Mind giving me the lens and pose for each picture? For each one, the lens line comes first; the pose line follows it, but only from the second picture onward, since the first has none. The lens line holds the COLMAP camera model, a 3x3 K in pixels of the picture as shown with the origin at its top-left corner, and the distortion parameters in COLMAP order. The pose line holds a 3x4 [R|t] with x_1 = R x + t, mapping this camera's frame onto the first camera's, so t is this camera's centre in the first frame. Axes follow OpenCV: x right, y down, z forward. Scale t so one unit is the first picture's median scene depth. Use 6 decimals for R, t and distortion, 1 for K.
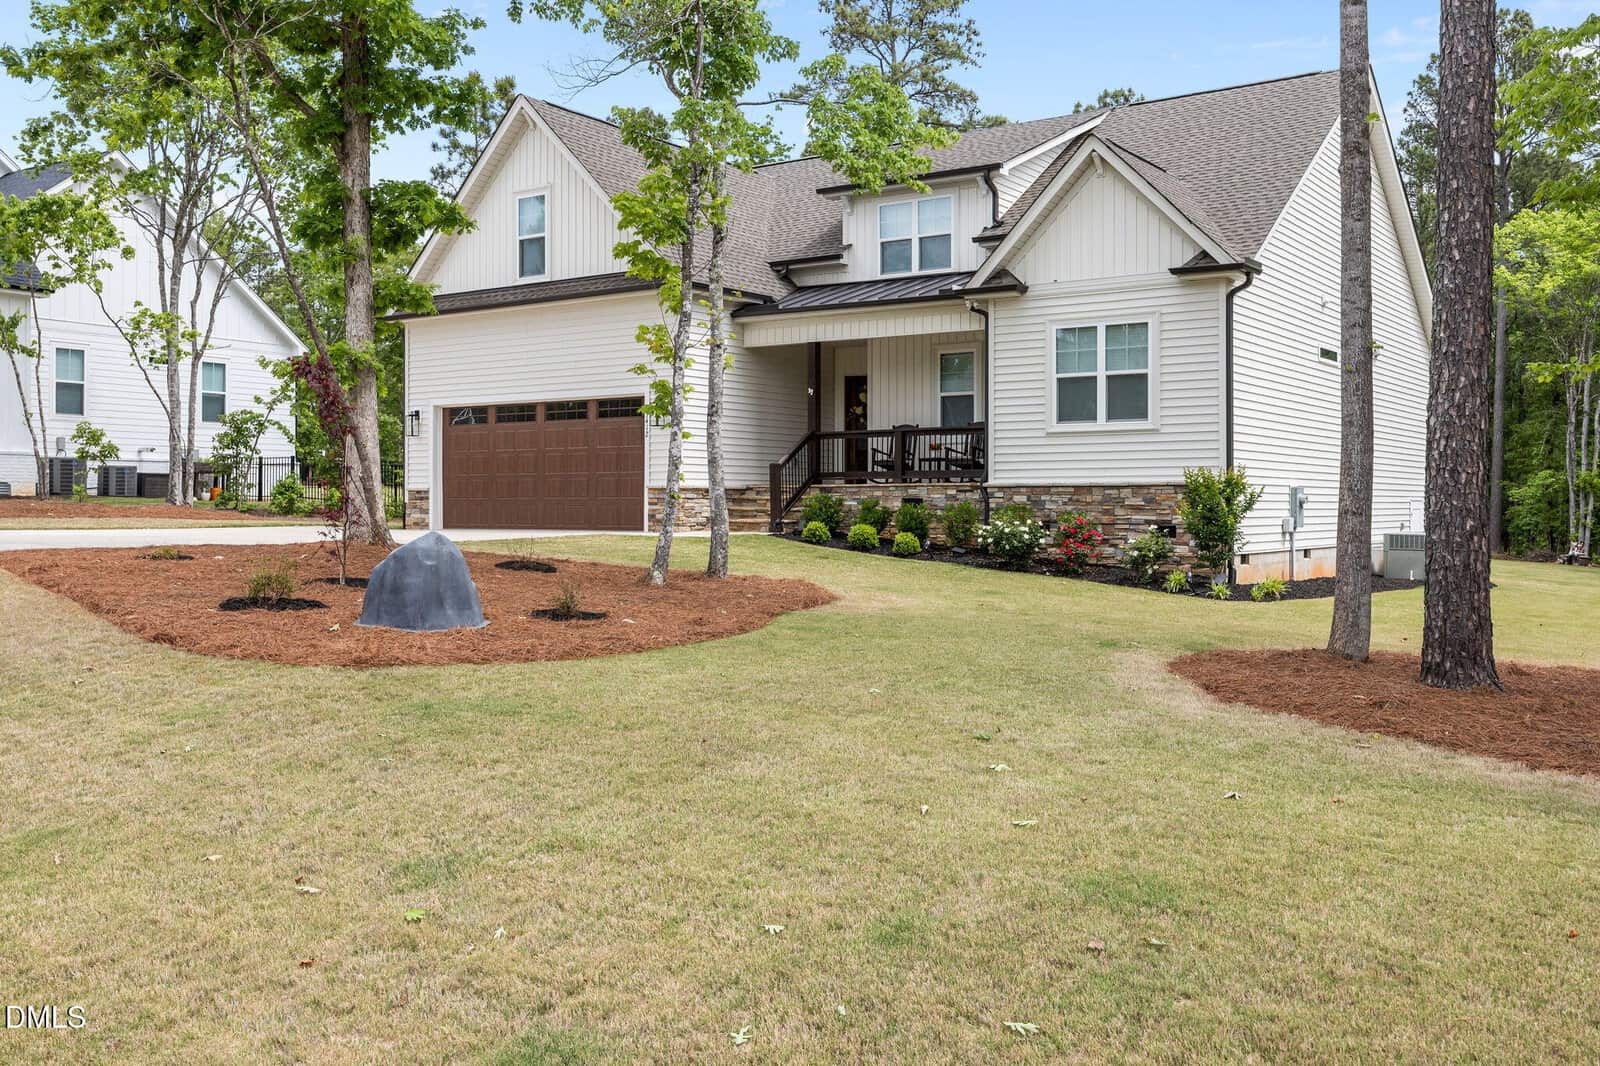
lens RADIAL K [[1439.3, 0, 834.0], [0, 1439.3, 507.1], [0, 0, 1]] dist [-0.012867, -0.002591]
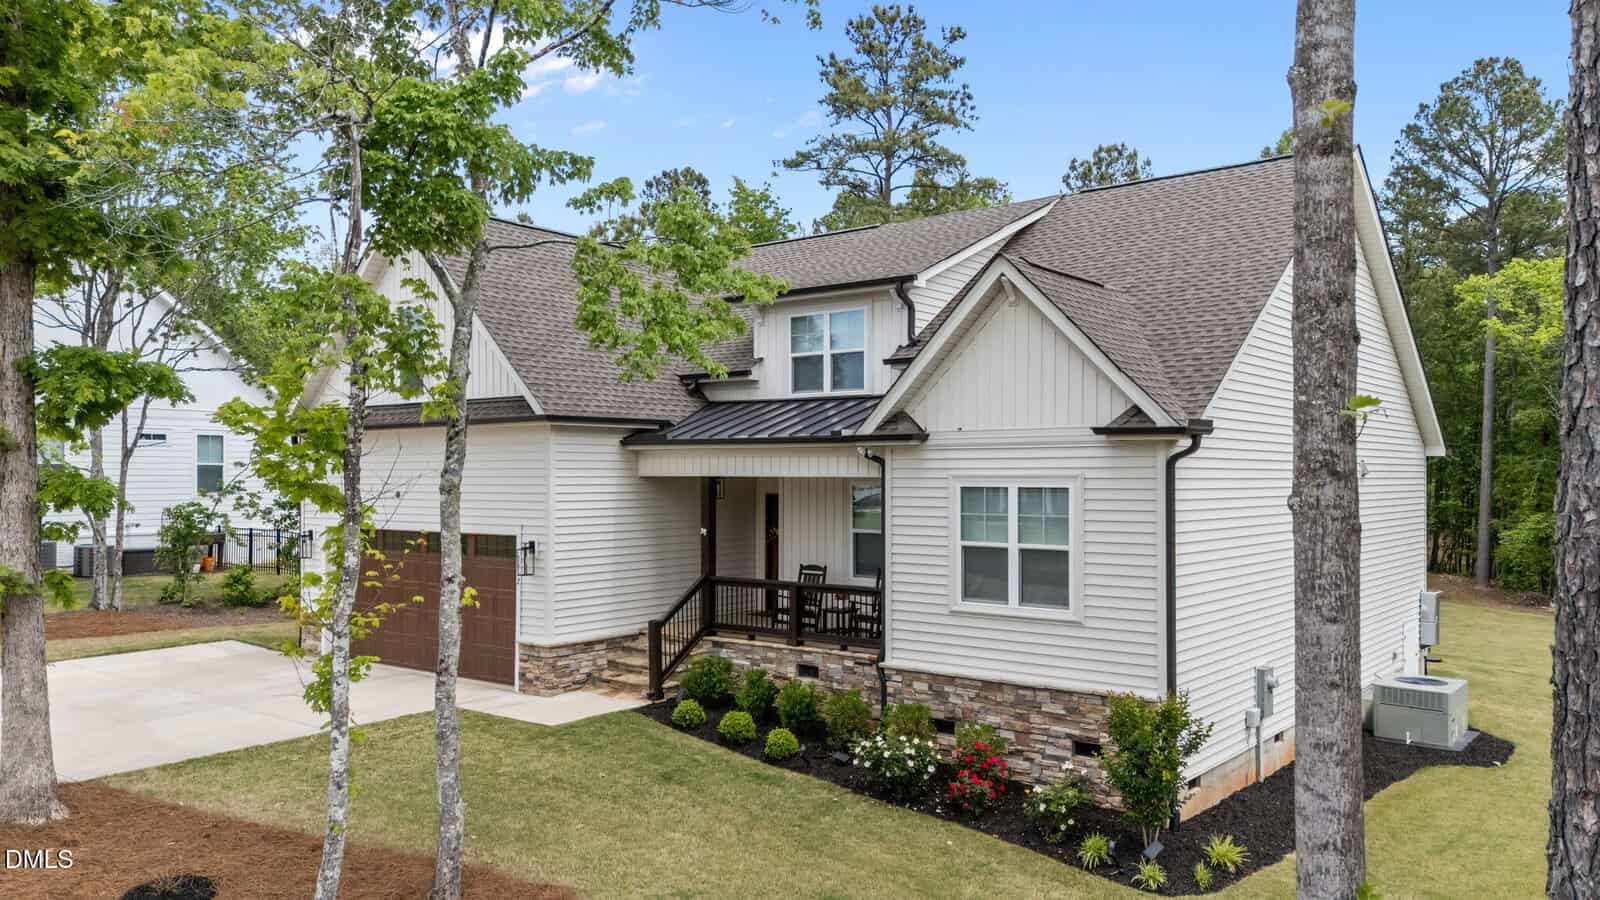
lens RADIAL K [[1171.3, 0, 819.8], [0, 1171.3, 469.8], [0, 0, 1]] dist [0.085584, -0.101749]
pose [[0.997752, -0.000804, -0.067010, 0.106825], [0.000498, 0.999989, -0.004594, -0.118079], [0.067013, 0.004551, 0.997742, 0.286668]]
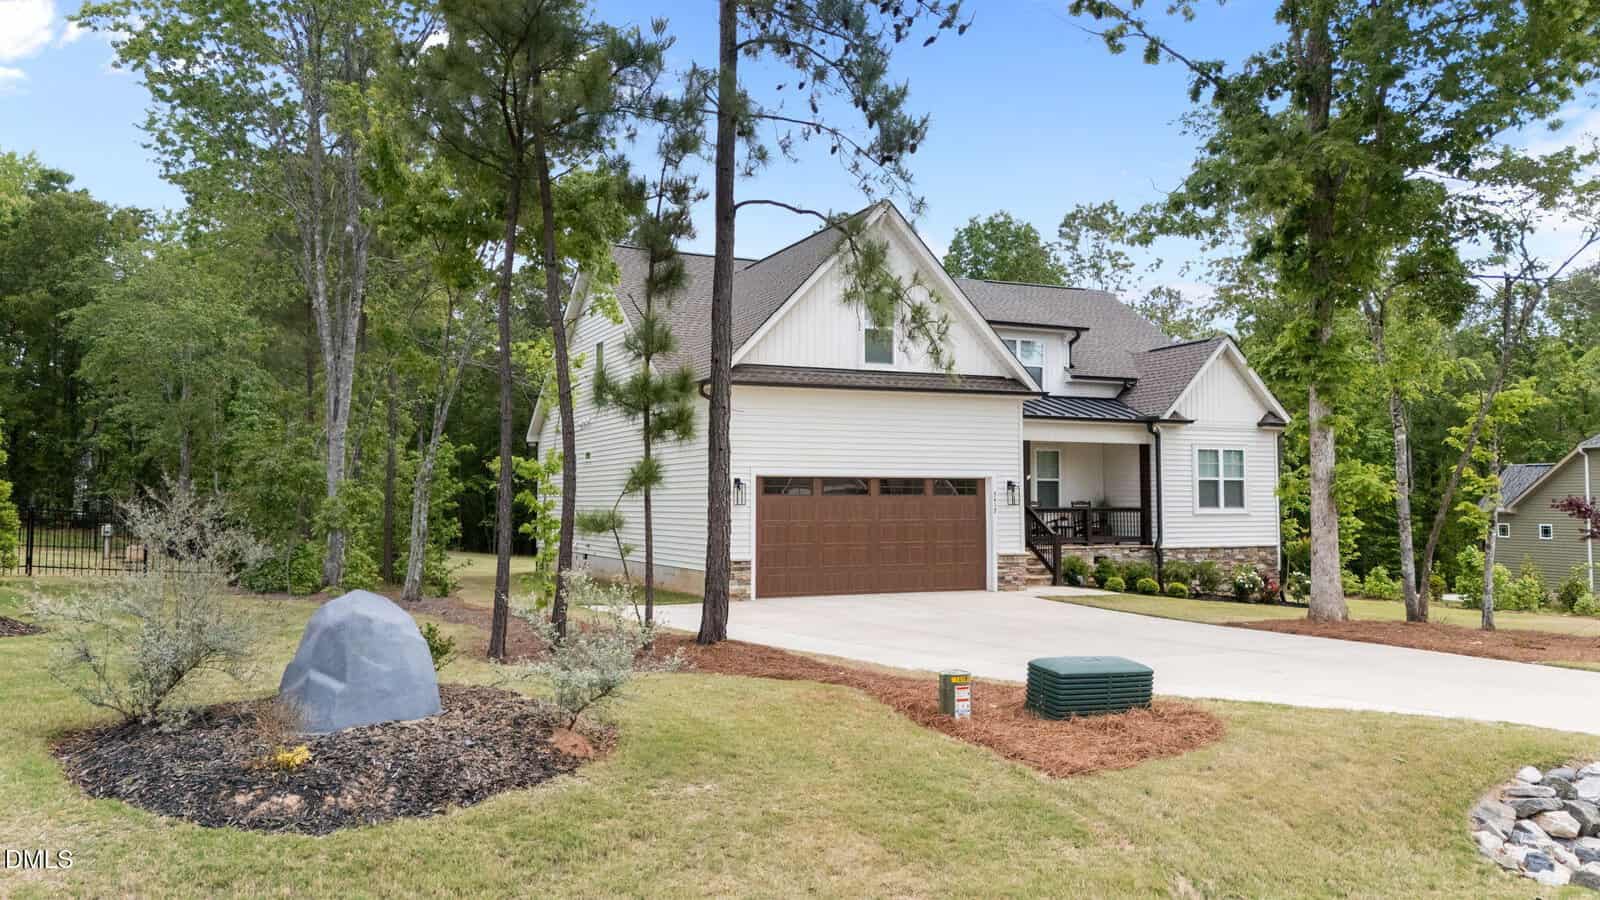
lens RADIAL K [[1167.0, 0, 764.2], [0, 1167.0, 440.1], [0, 0, 1]] dist [0.005844, 0.003722]
pose [[0.535732, 0.044493, 0.843215, -1.085030], [-0.000810, 0.998637, -0.052179, -0.059489], [-0.844388, 0.027270, 0.535038, 0.642233]]
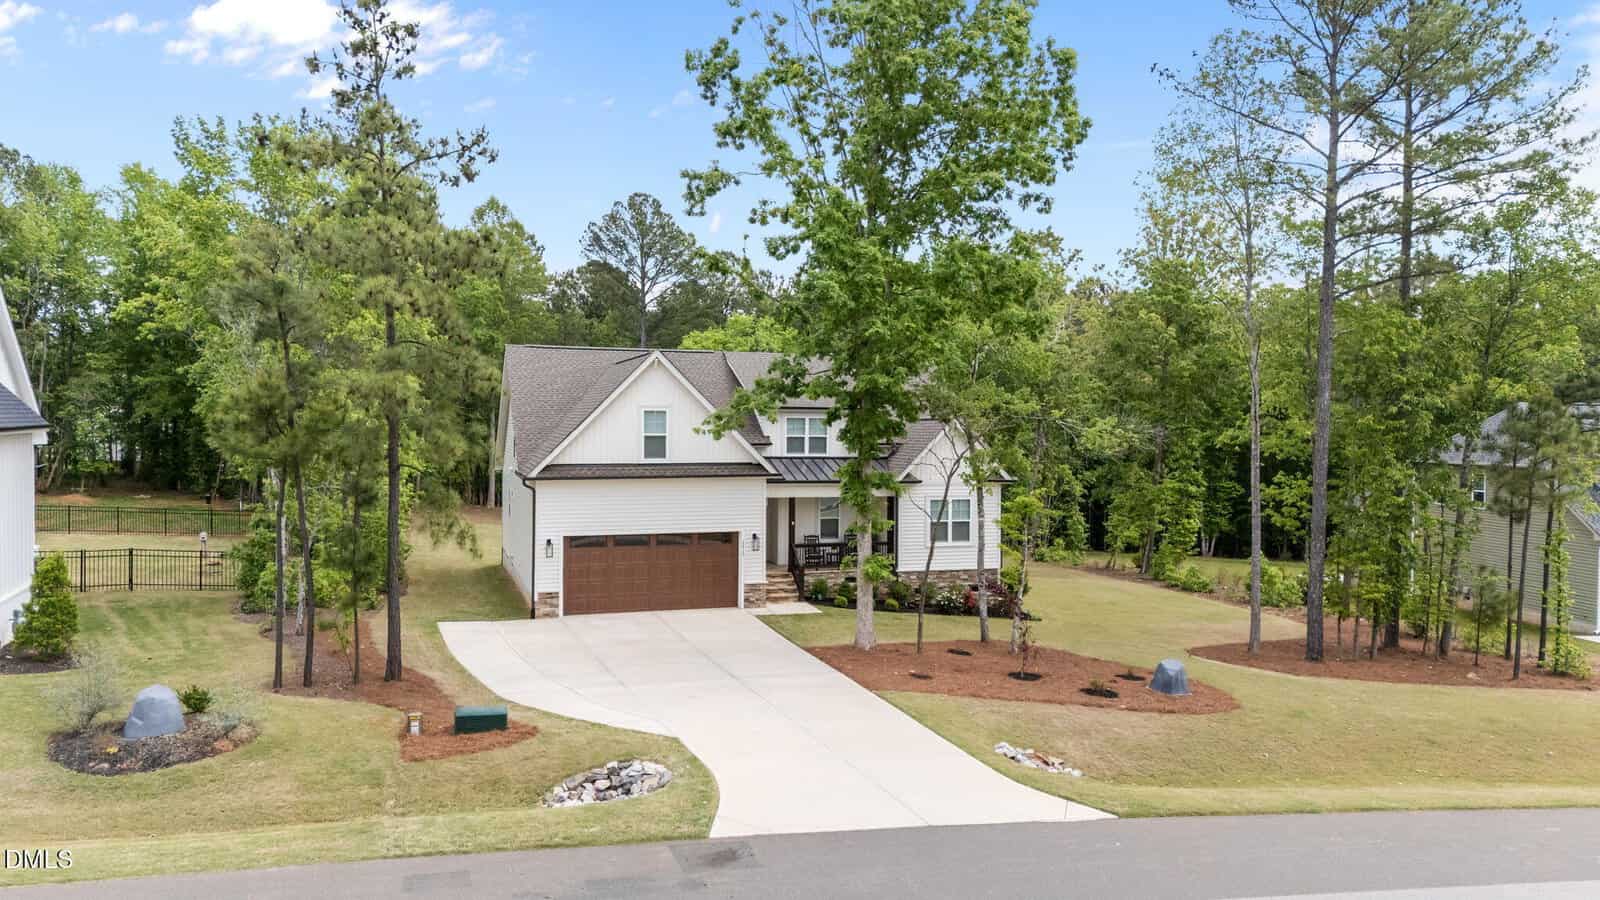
lens RADIAL K [[1178.6, 0, 803.3], [0, 1178.6, 445.1], [0, 0, 1]] dist [0.097568, -0.106261]
pose [[0.616471, -0.013104, 0.787269, -1.260697], [-0.006400, 0.999745, 0.021652, -0.222591], [-0.787352, -0.018386, 0.616230, 0.031762]]
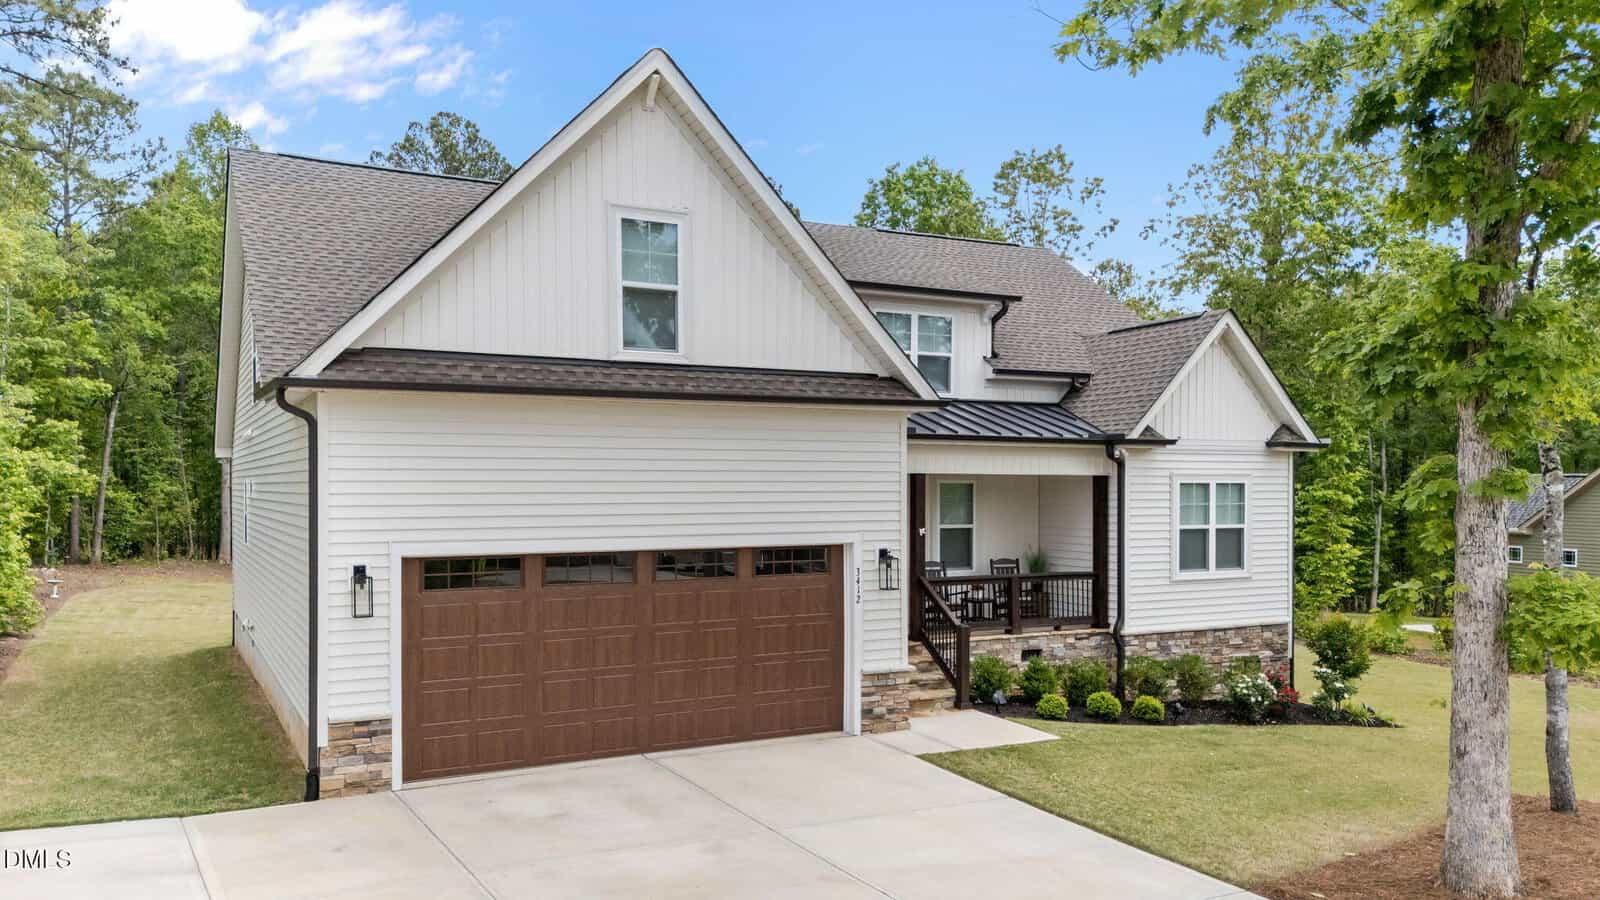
lens RADIAL K [[1193.3, 0, 799.4], [0, 1193.3, 501.1], [0, 0, 1]] dist [0.050635, -0.006222]
pose [[0.464890, -0.011134, 0.885298, -0.686016], [-0.001423, 0.999910, 0.013322, -0.110158], [-0.885367, -0.007453, 0.464833, 0.755303]]
